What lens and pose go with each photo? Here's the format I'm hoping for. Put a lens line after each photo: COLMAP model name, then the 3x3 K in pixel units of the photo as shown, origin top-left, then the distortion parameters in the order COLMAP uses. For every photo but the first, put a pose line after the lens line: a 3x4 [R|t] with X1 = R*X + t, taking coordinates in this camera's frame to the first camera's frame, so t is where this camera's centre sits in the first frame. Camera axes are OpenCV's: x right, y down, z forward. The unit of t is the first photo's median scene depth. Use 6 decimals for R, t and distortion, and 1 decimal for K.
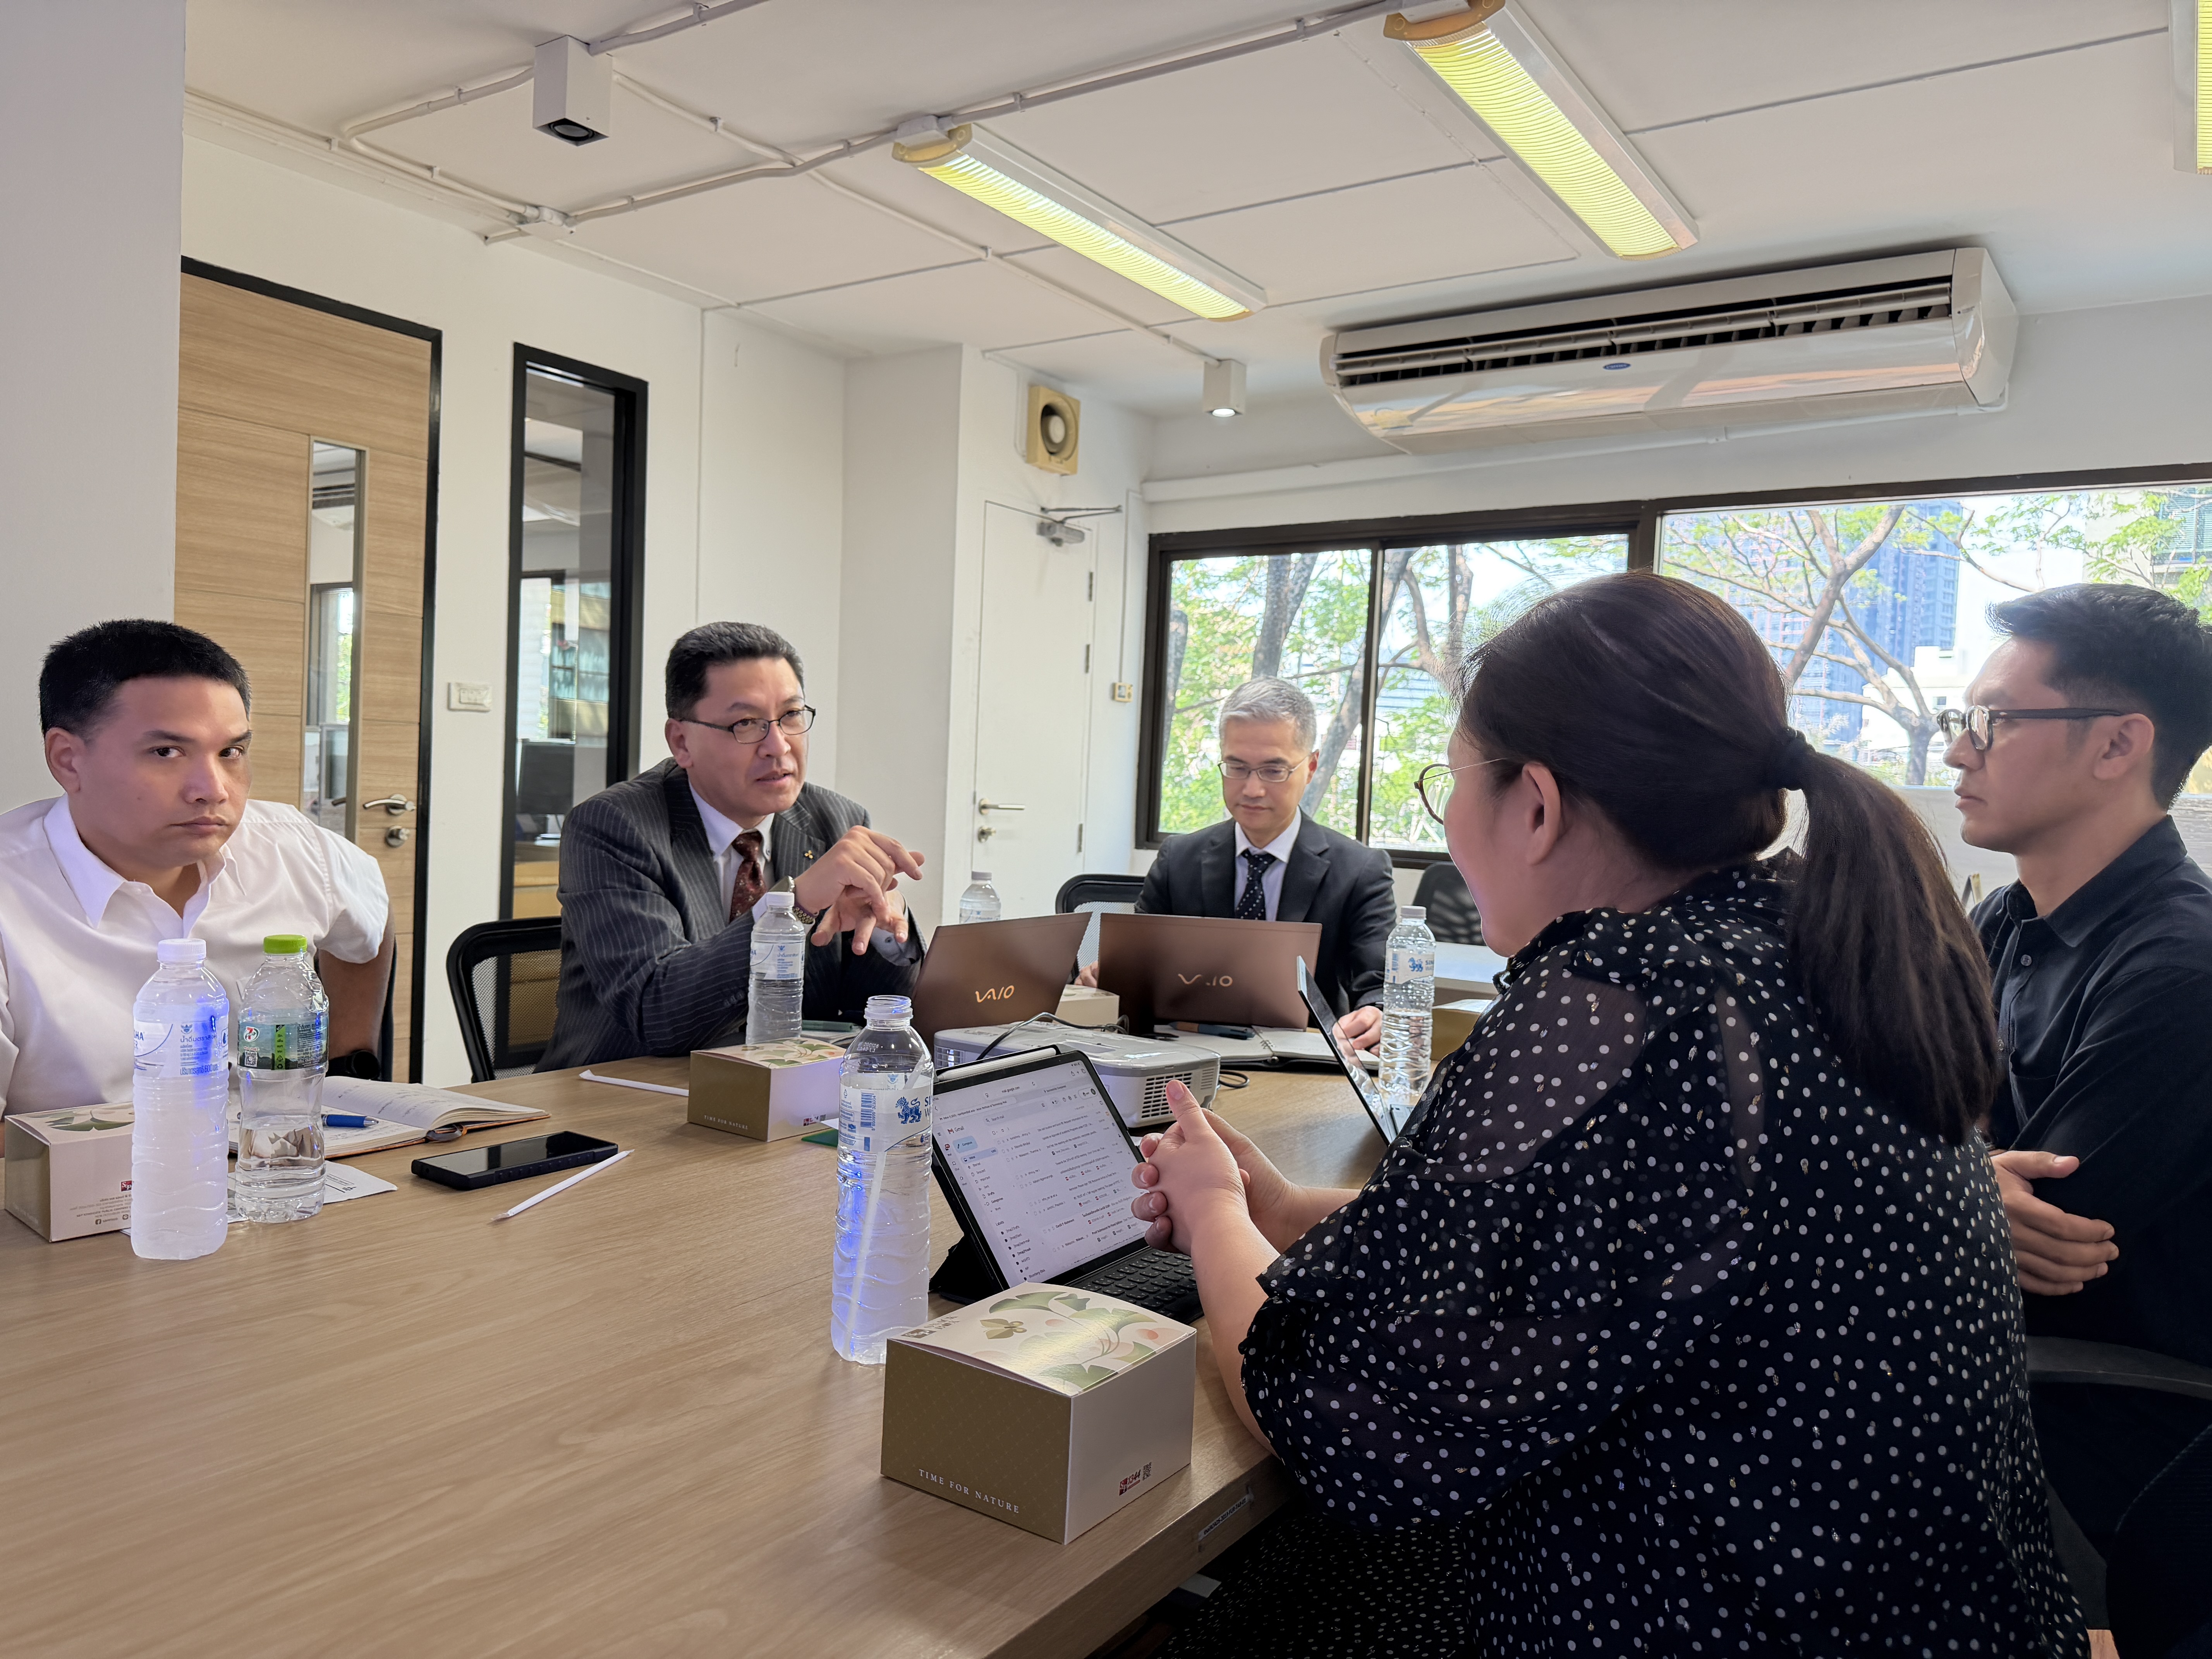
lens RADIAL K [[1573.6, 0, 1090.5], [0, 1573.6, 837.7], [0, 0, 1]] dist [0.002785, -0.003134]
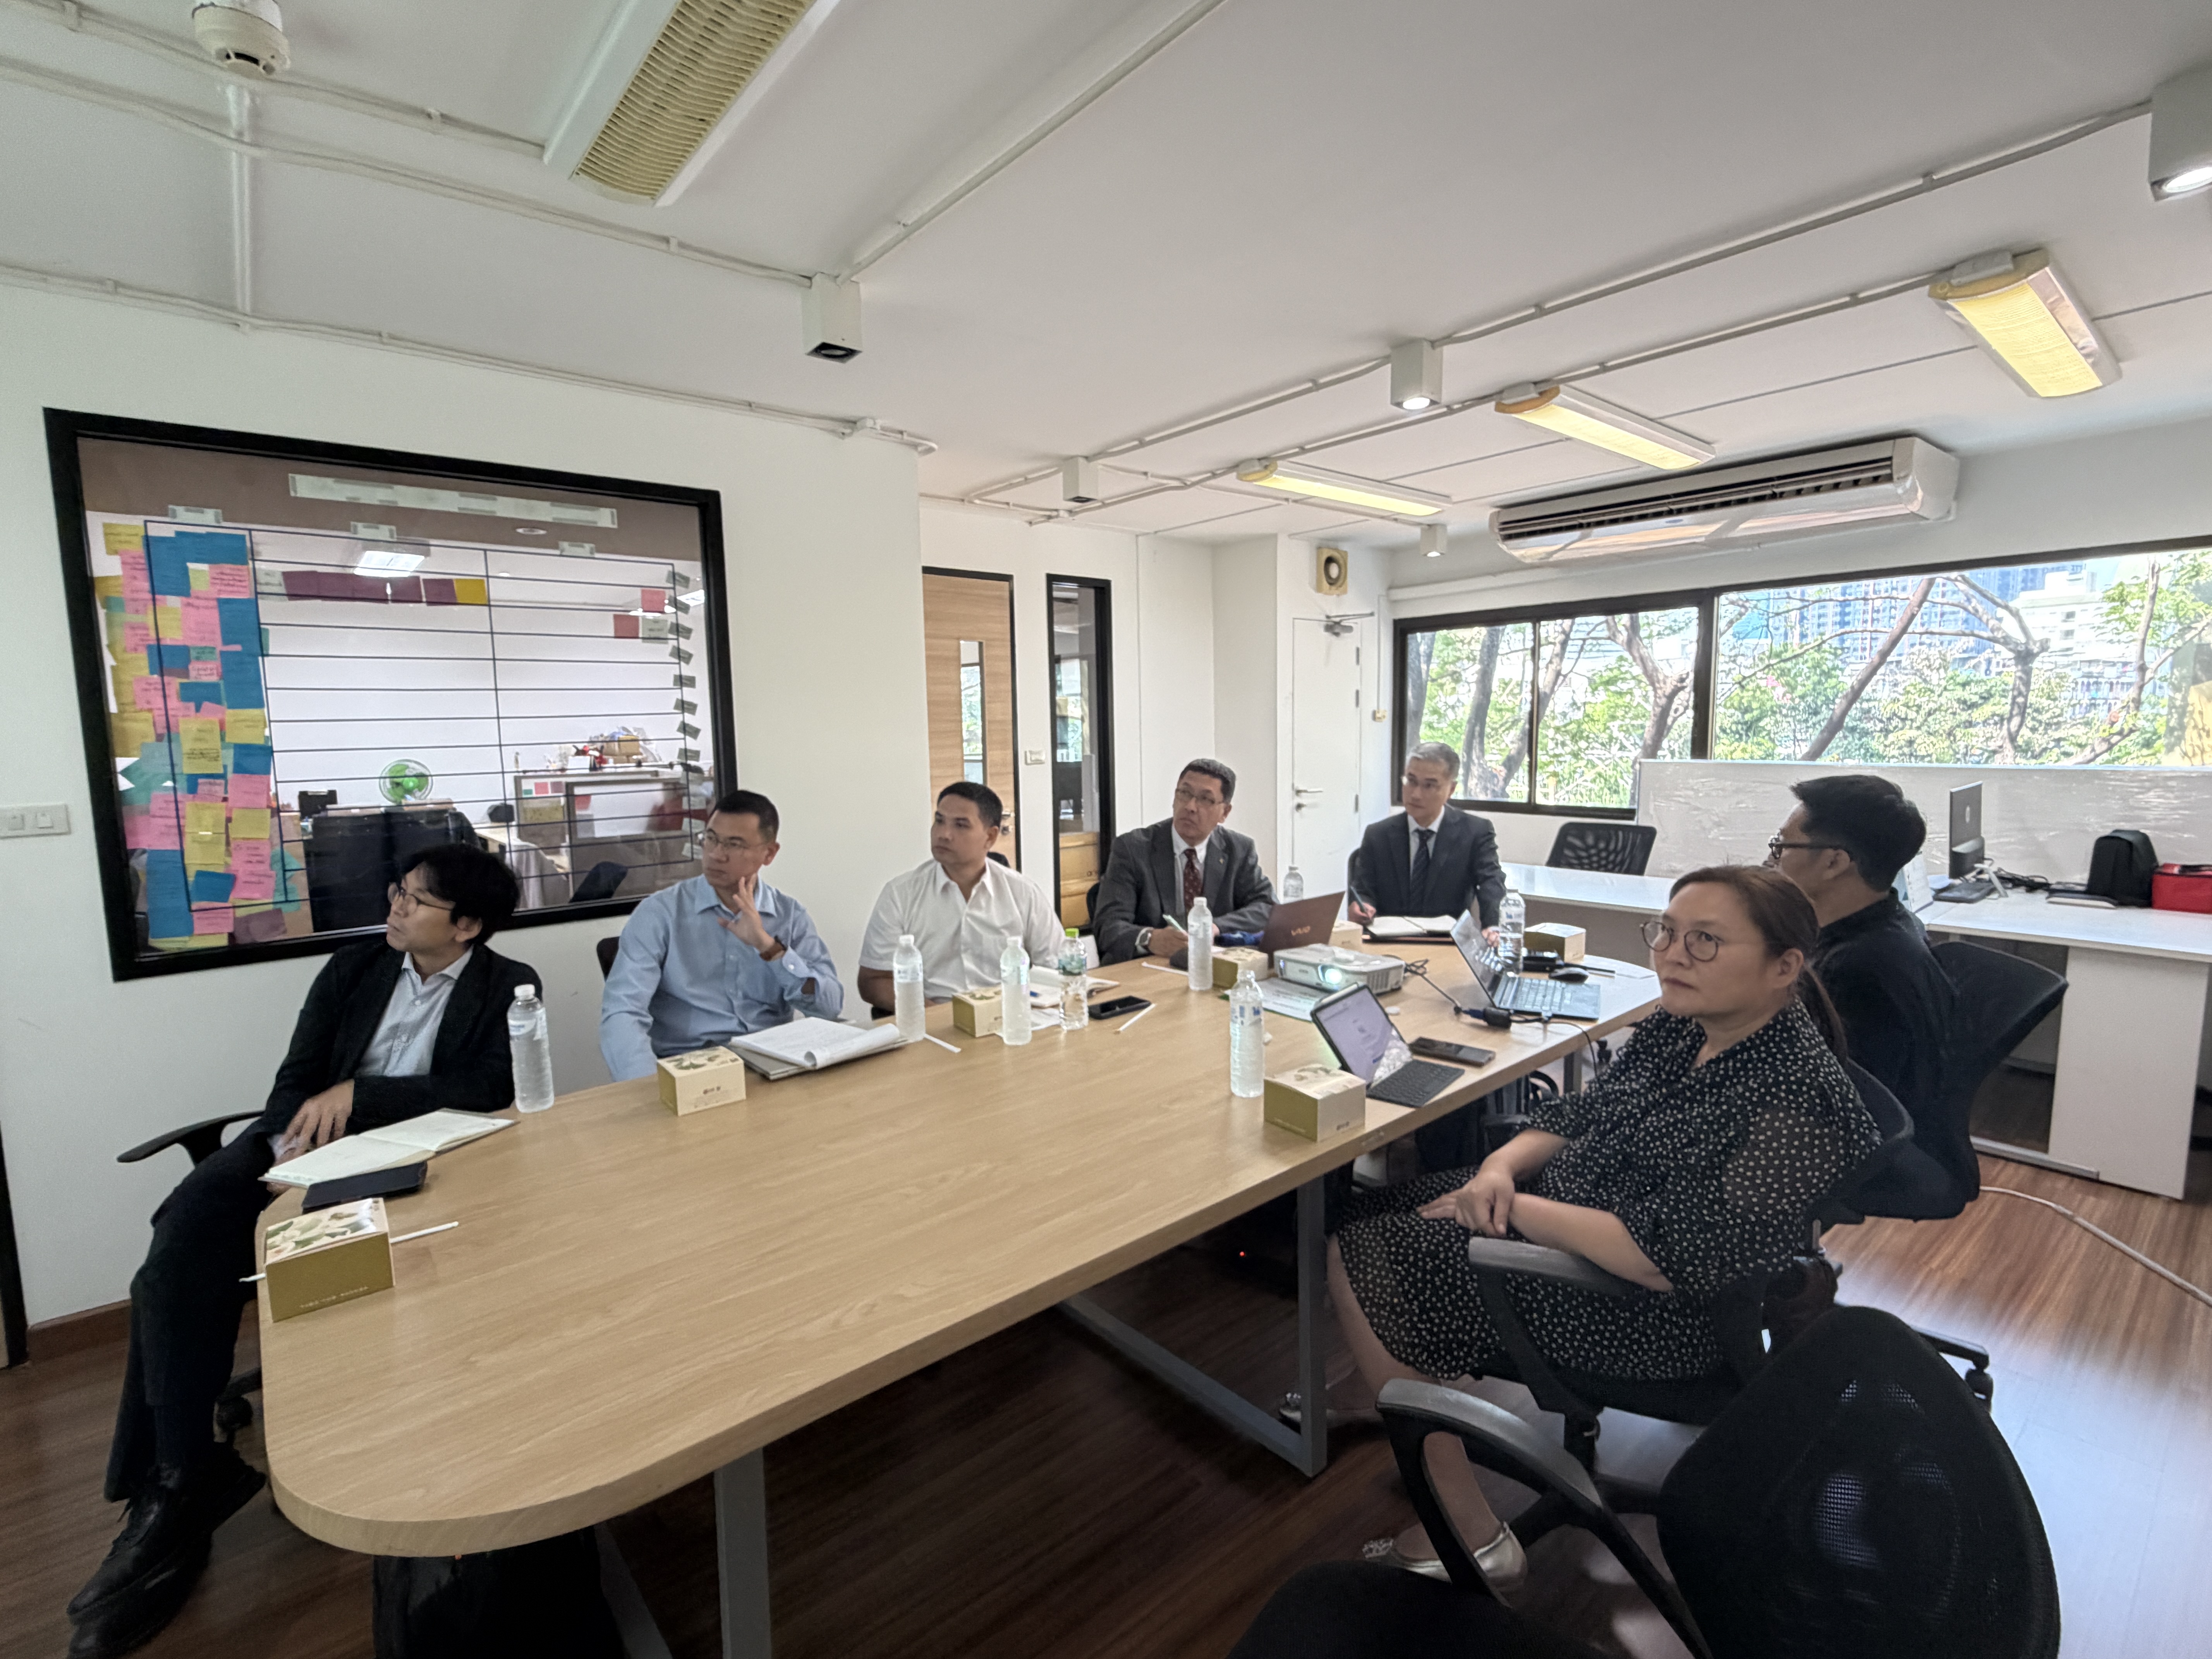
lens RADIAL K [[1015.5, 0, 1096.0], [0, 1015.5, 823.3], [0, 0, 1]] dist [0.000146, 0.000308]
pose [[0.962310, -0.033055, -0.269940, 0.047796], [0.049553, 0.997282, 0.054530, -0.136247], [0.267403, -0.065851, 0.961332, -0.427614]]
